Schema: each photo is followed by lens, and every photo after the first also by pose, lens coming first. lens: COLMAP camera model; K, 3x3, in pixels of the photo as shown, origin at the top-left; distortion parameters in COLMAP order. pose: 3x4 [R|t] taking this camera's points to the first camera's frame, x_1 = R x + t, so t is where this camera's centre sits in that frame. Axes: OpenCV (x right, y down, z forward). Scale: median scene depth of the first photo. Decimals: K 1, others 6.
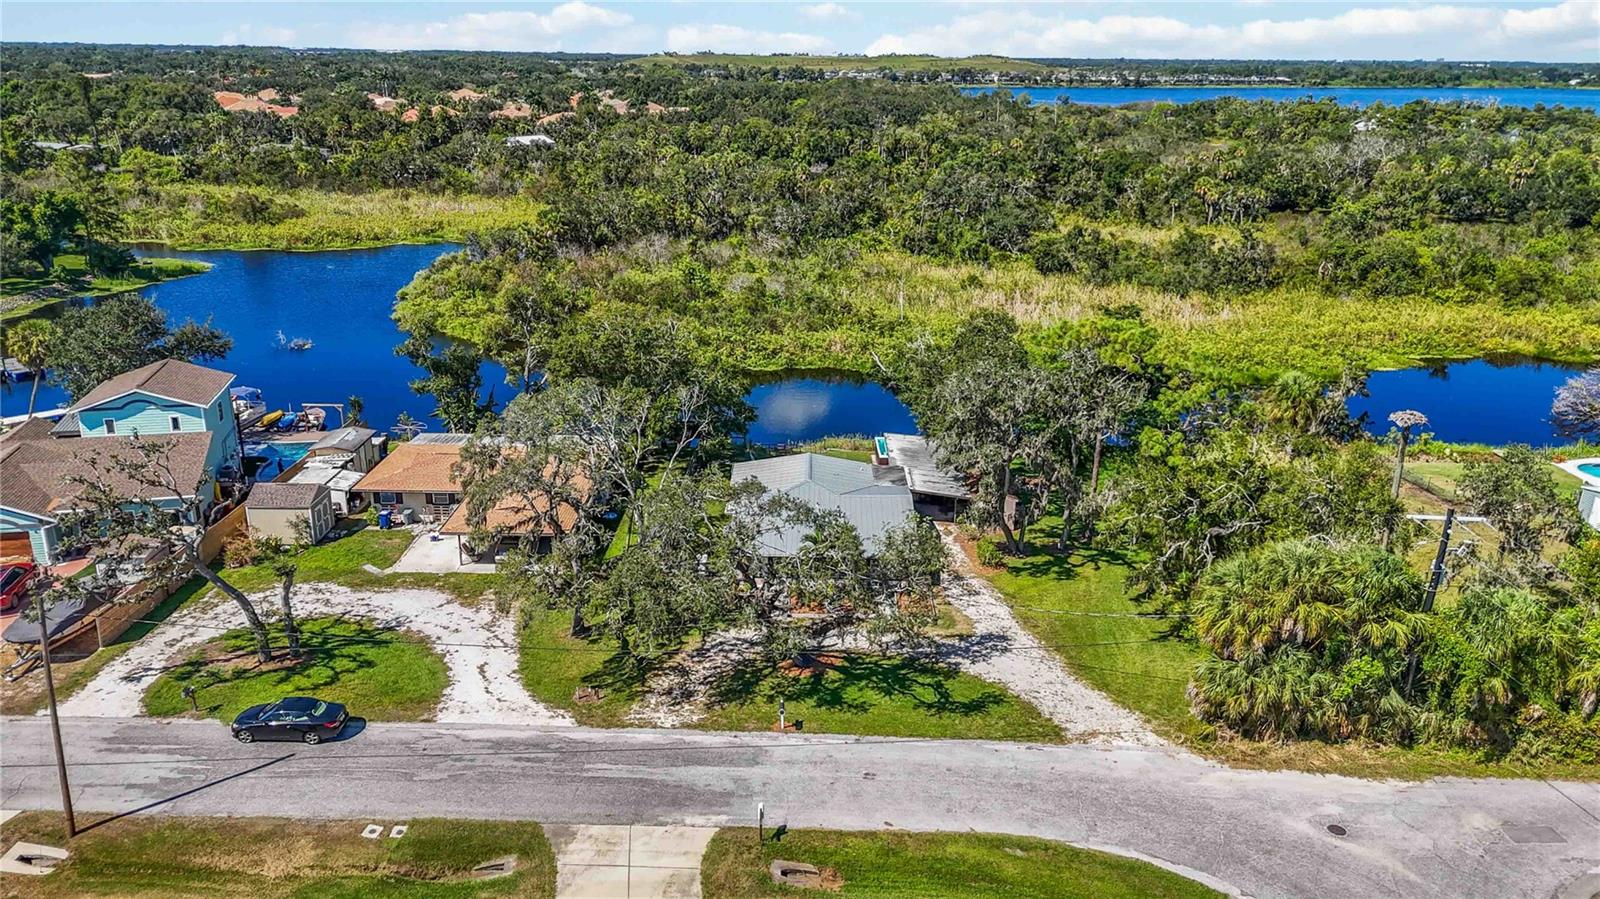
lens RADIAL K [[1176.7, 0, 802.8], [0, 1176.7, 450.1], [0, 0, 1]] dist [0.055814, -0.047523]
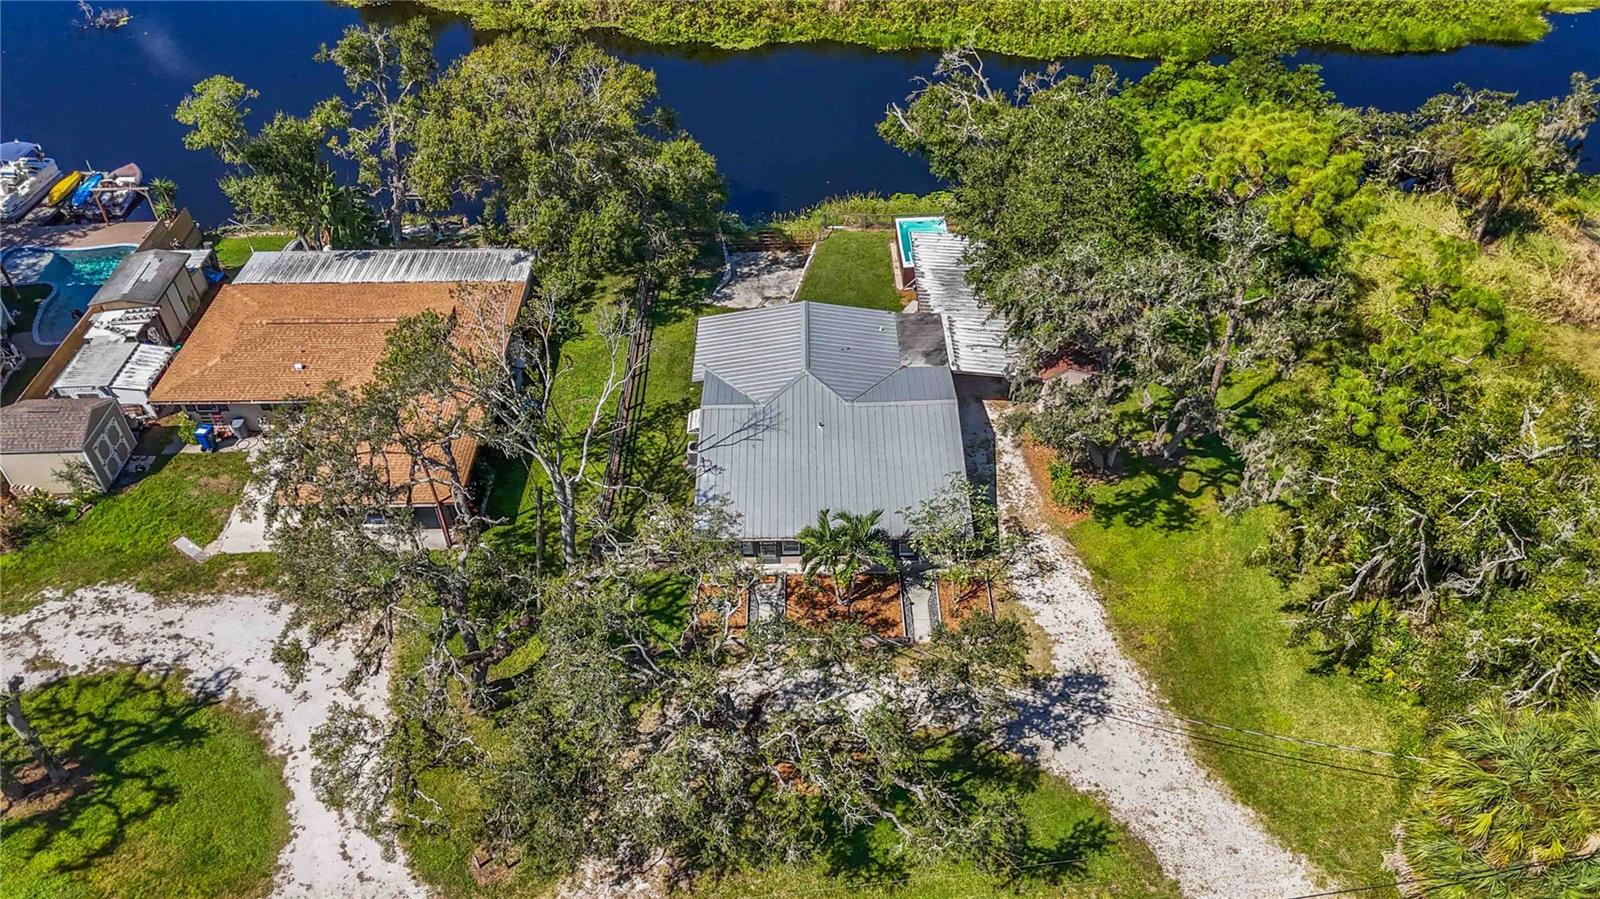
lens RADIAL K [[1176.7, 0, 802.8], [0, 1176.7, 450.1], [0, 0, 1]] dist [0.055814, -0.047523]
pose [[0.999470, -0.032228, -0.004691, 0.004742], [0.031522, 0.921096, 0.388058, -0.202580], [-0.008185, -0.388000, 0.921623, 0.351572]]
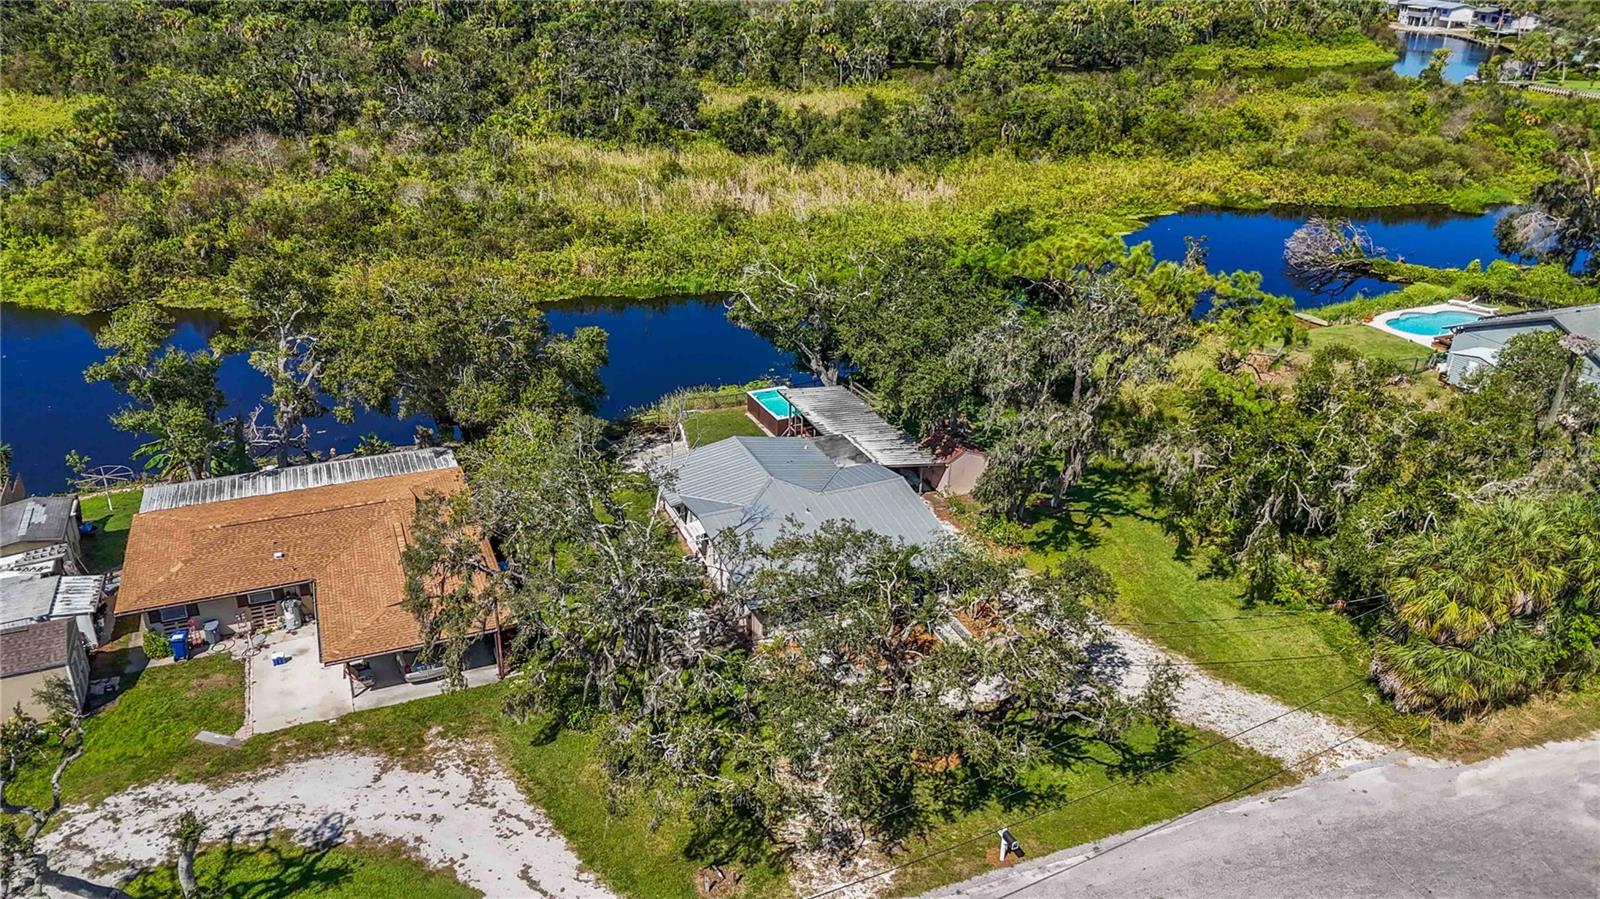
lens RADIAL K [[1176.7, 0, 802.8], [0, 1176.7, 450.1], [0, 0, 1]] dist [0.055814, -0.047523]
pose [[0.916018, -0.163563, 0.366276, -0.266018], [0.119397, 0.982882, 0.140313, -0.102659], [-0.382956, -0.084797, 0.919866, 0.272429]]
